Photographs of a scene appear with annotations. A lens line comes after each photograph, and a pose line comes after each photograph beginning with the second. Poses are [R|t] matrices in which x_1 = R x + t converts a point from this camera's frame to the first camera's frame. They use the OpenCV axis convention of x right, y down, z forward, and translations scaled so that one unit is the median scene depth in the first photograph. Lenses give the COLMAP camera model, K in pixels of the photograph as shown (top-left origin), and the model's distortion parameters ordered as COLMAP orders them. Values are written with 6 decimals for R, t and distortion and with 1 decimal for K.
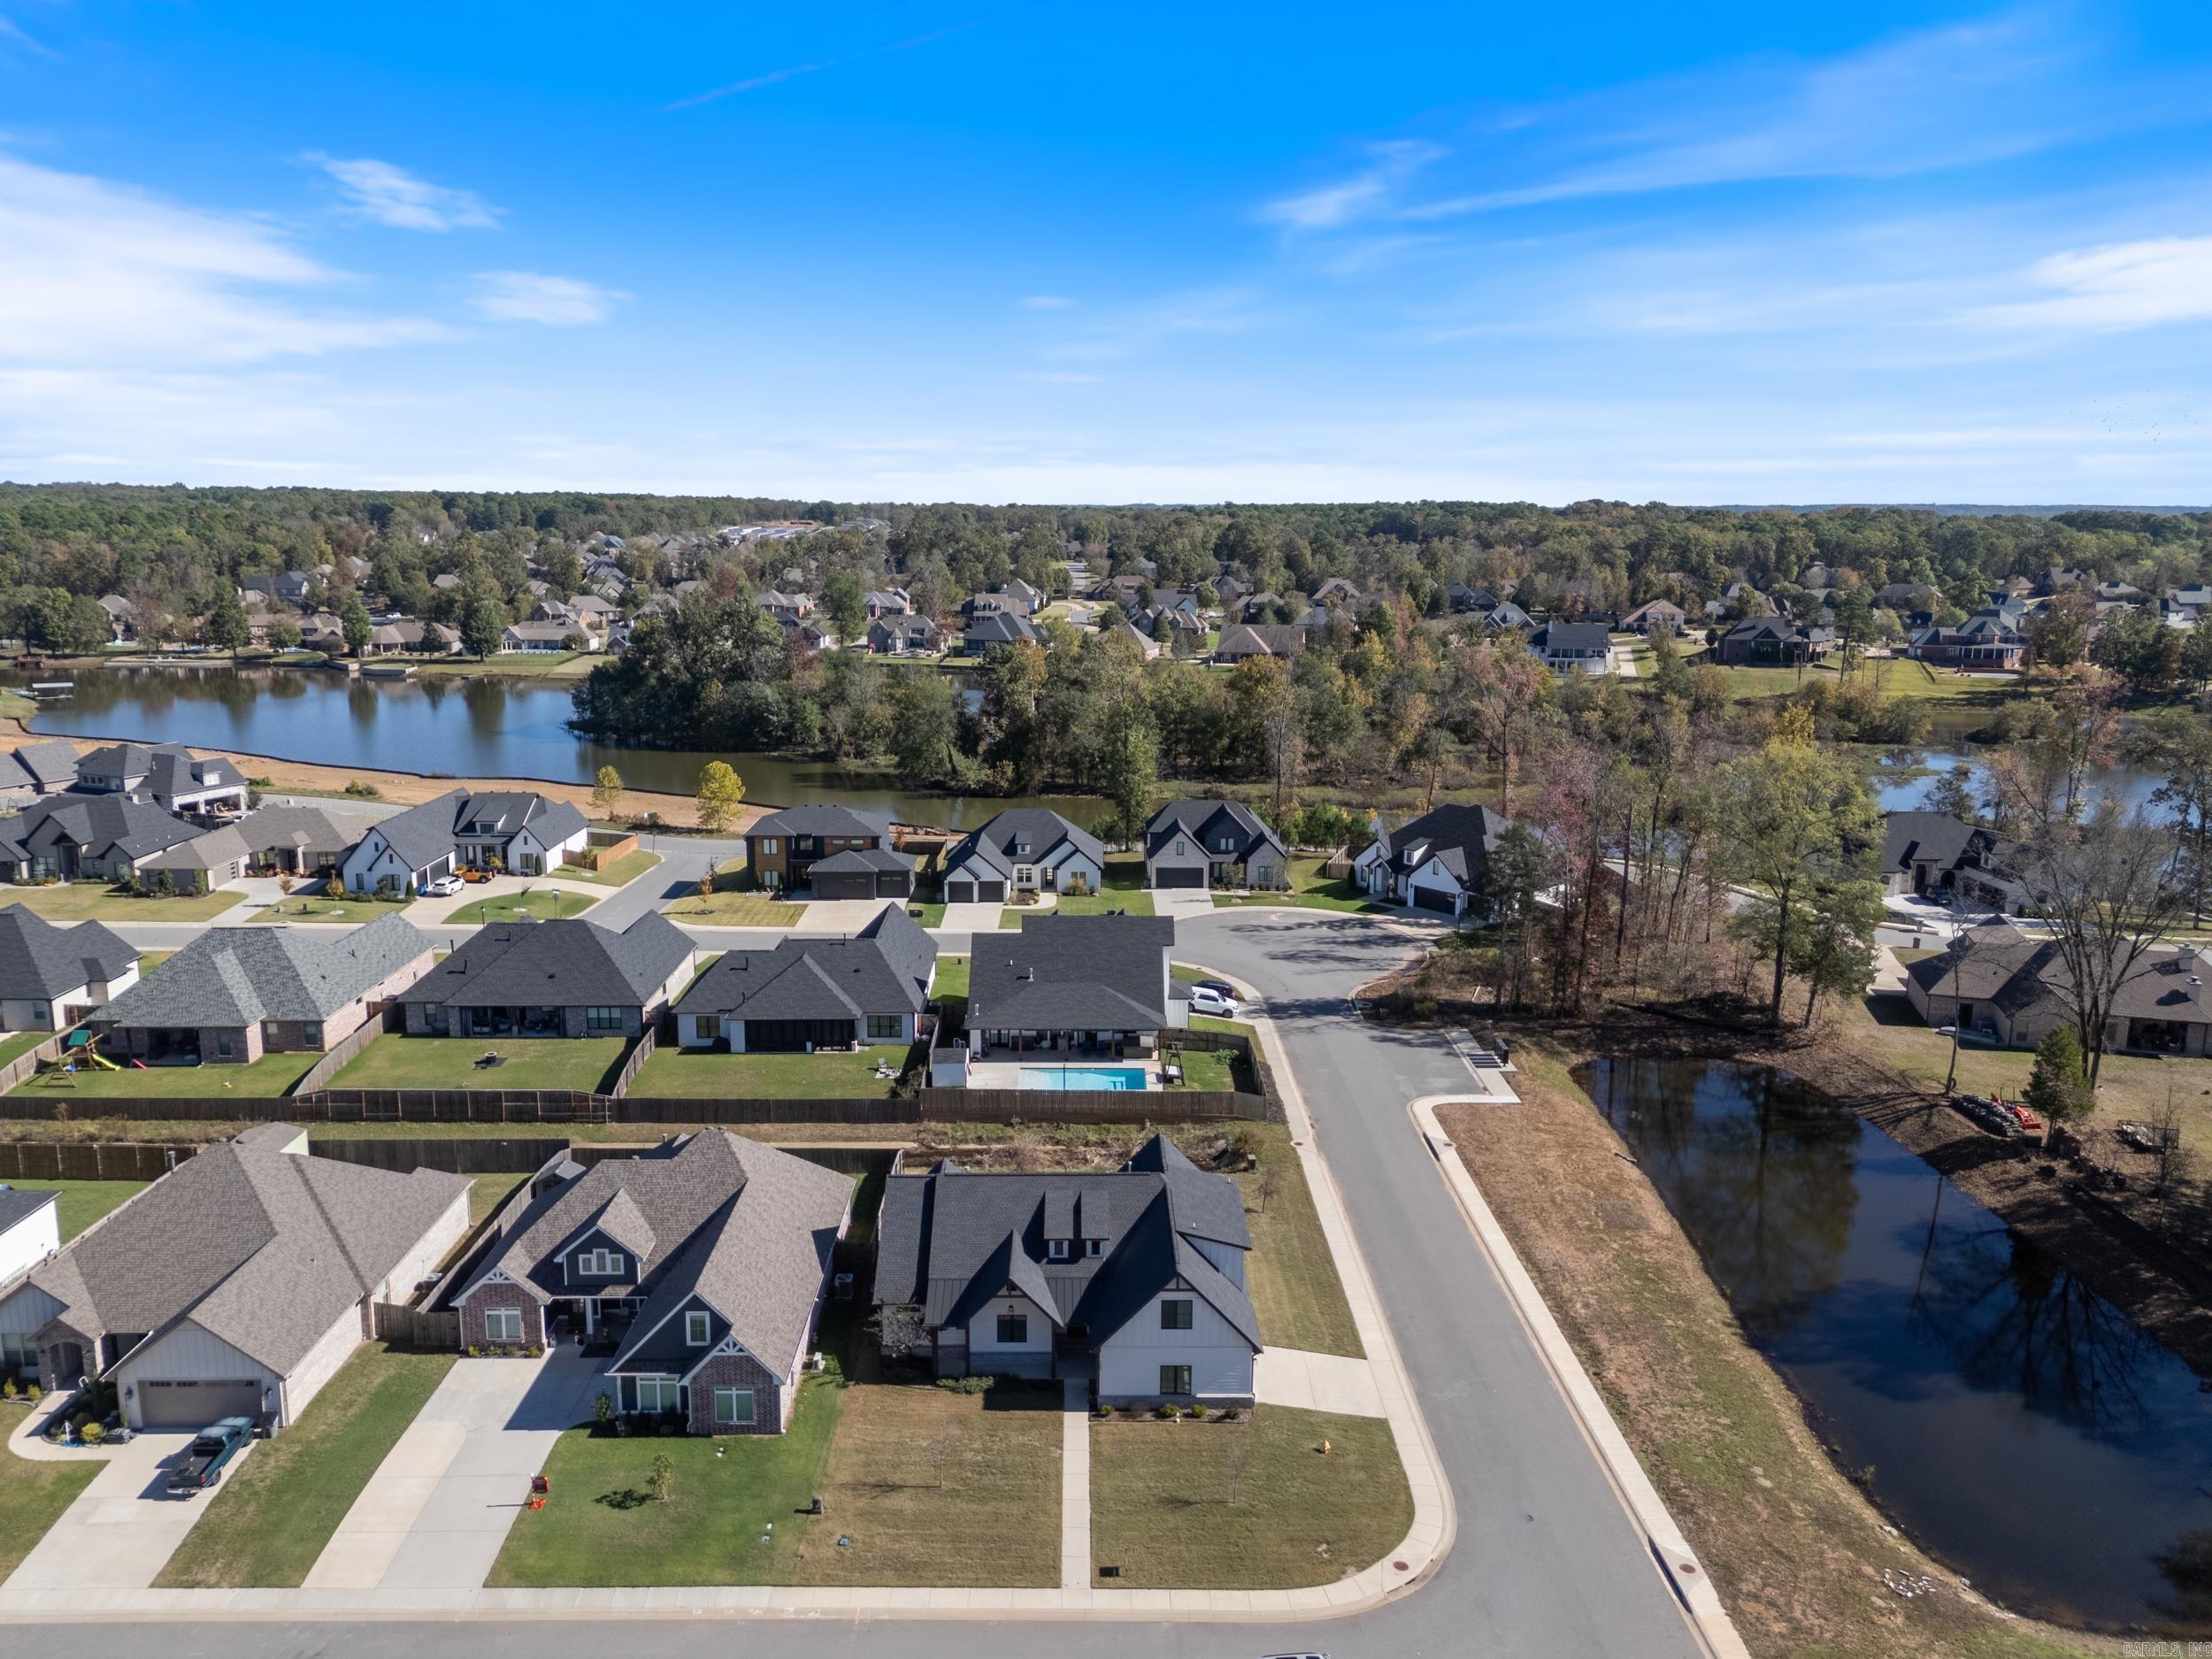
lens RADIAL K [[1614.6, 0, 1106.0], [0, 1614.6, 829.5], [0, 0, 1]] dist [0.099045, -0.106395]
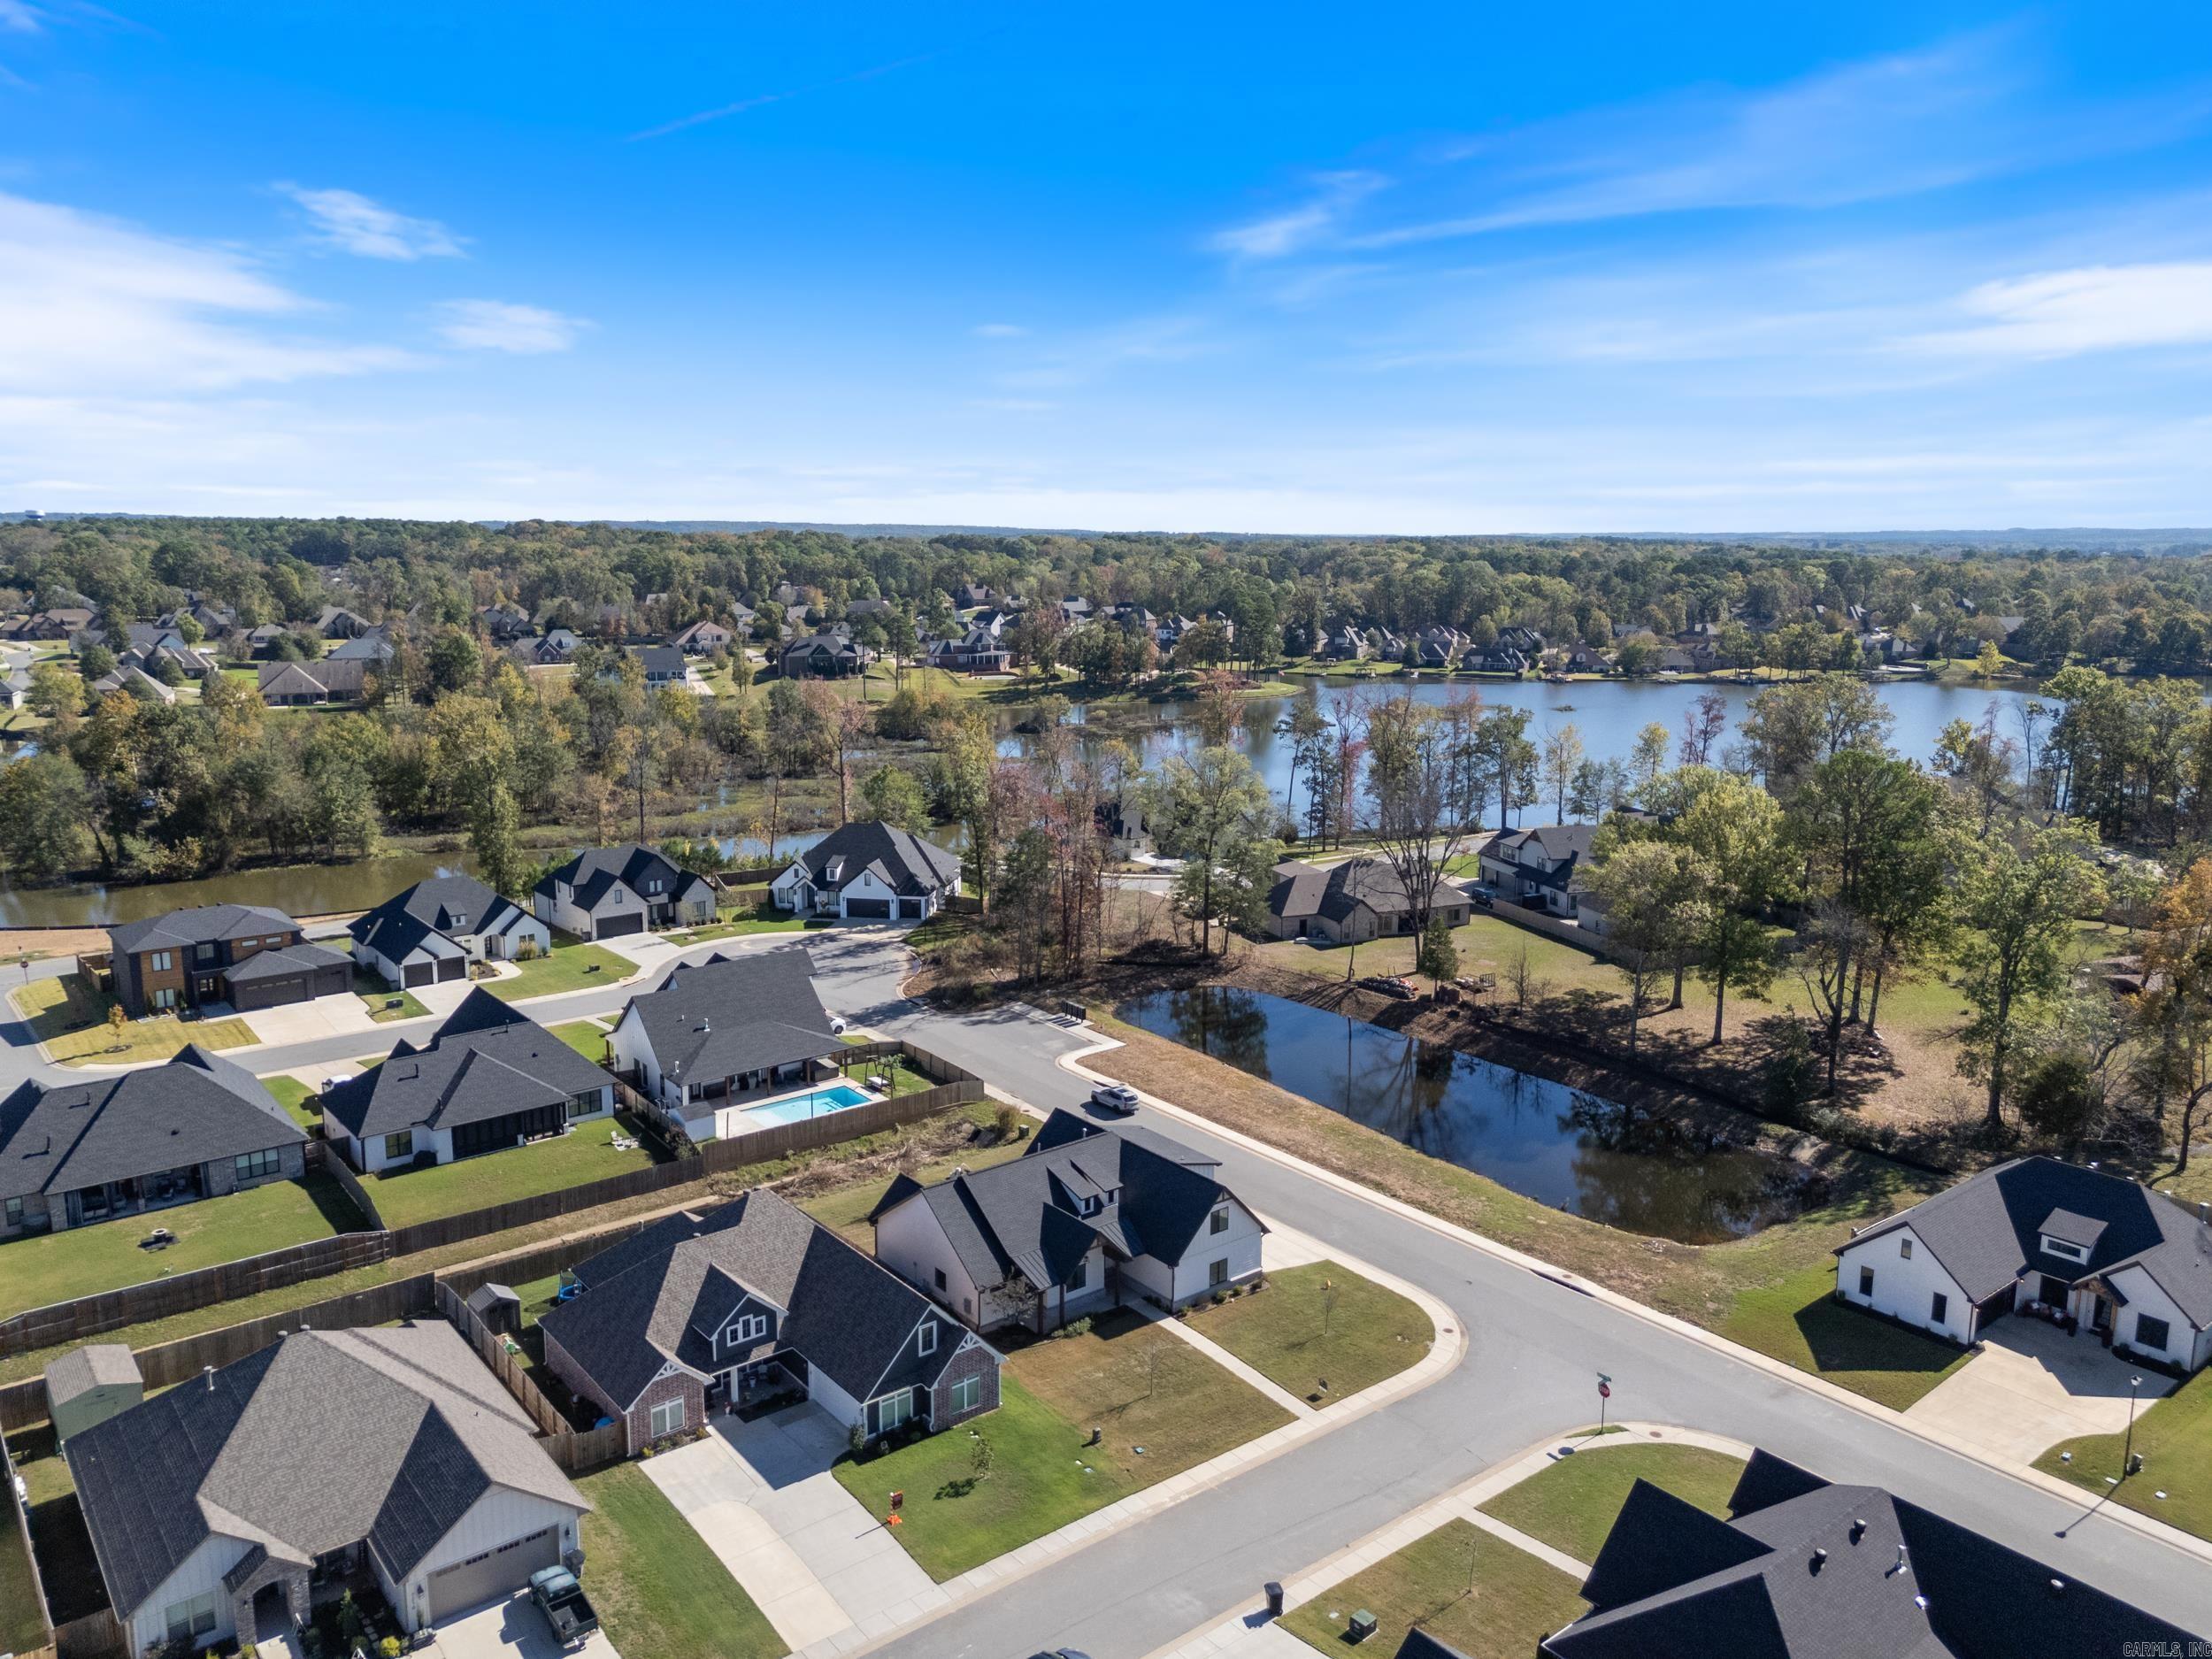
lens RADIAL K [[1614.6, 0, 1106.0], [0, 1614.6, 829.5], [0, 0, 1]] dist [0.099045, -0.106395]
pose [[0.788820, -0.115374, 0.603698, -0.352431], [0.120258, 0.992211, 0.032488, -0.028415], [-0.602744, 0.046973, 0.796551, 0.007741]]
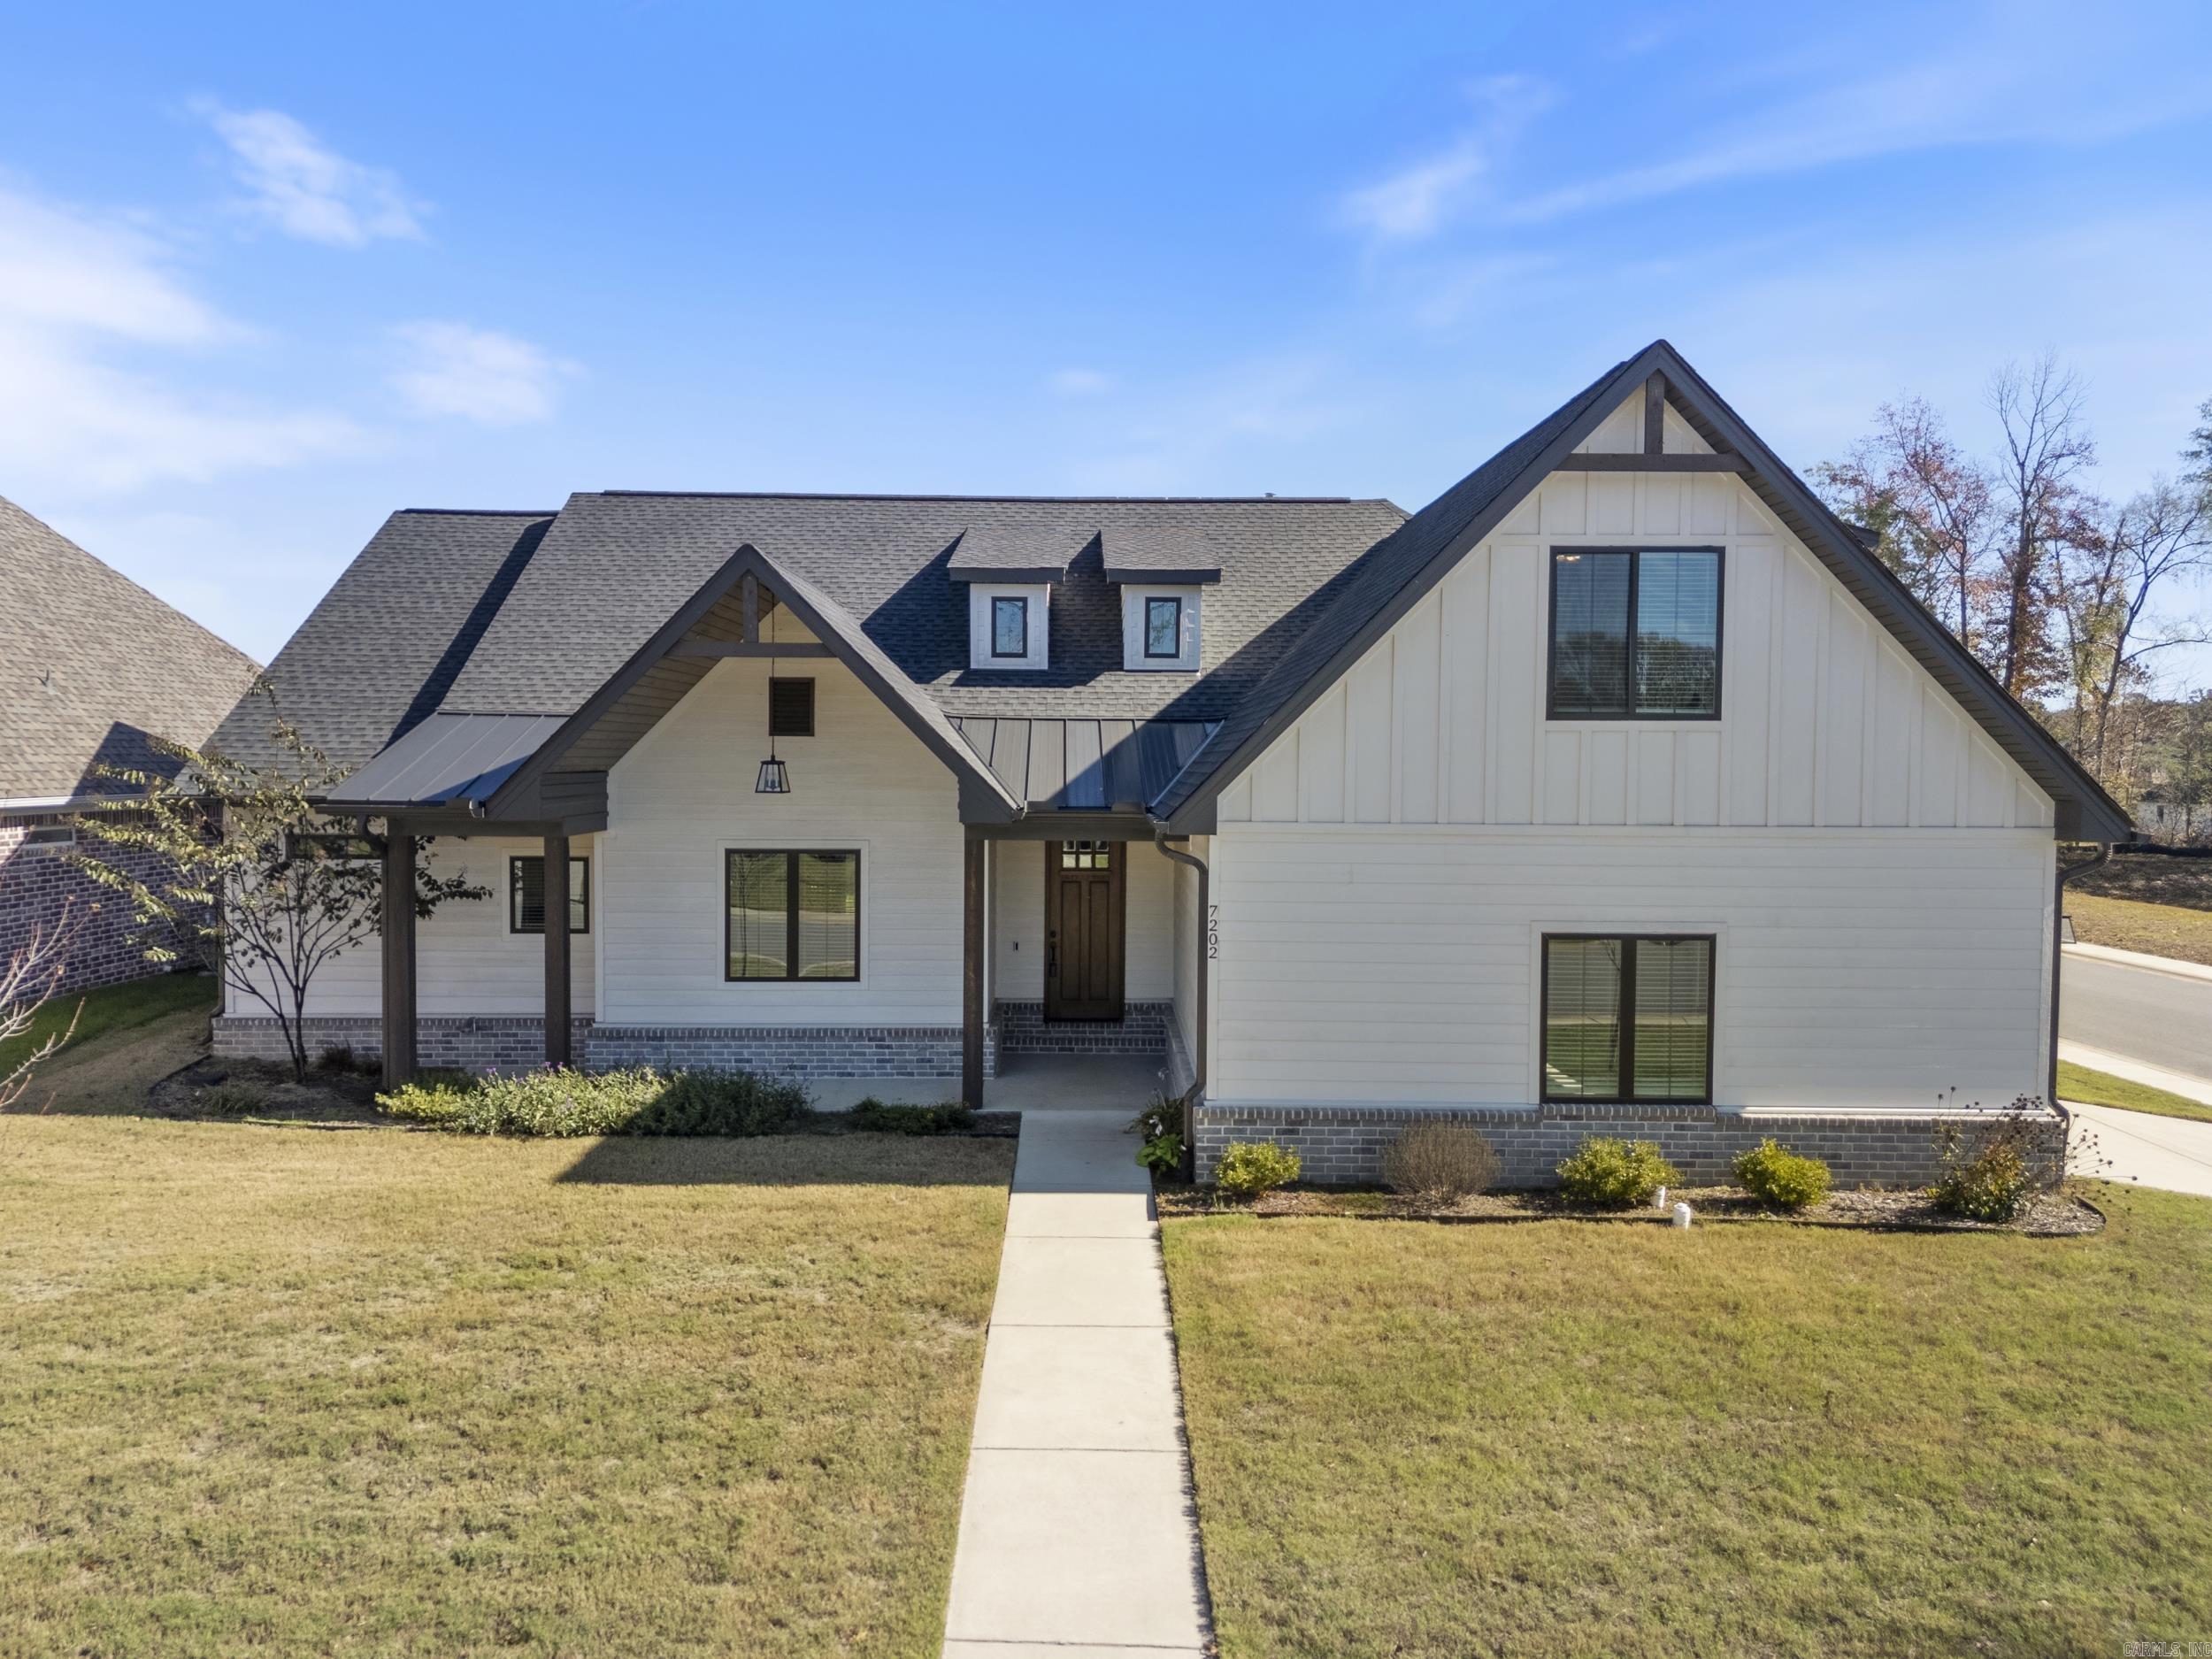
lens RADIAL K [[1614.6, 0, 1106.0], [0, 1614.6, 829.5], [0, 0, 1]] dist [0.099045, -0.106395]
pose [[0.999972, -0.002236, -0.007151, -0.006507], [0.001100, 0.987905, -0.155060, 0.159552], [0.007411, 0.155047, 0.987879, 0.378533]]
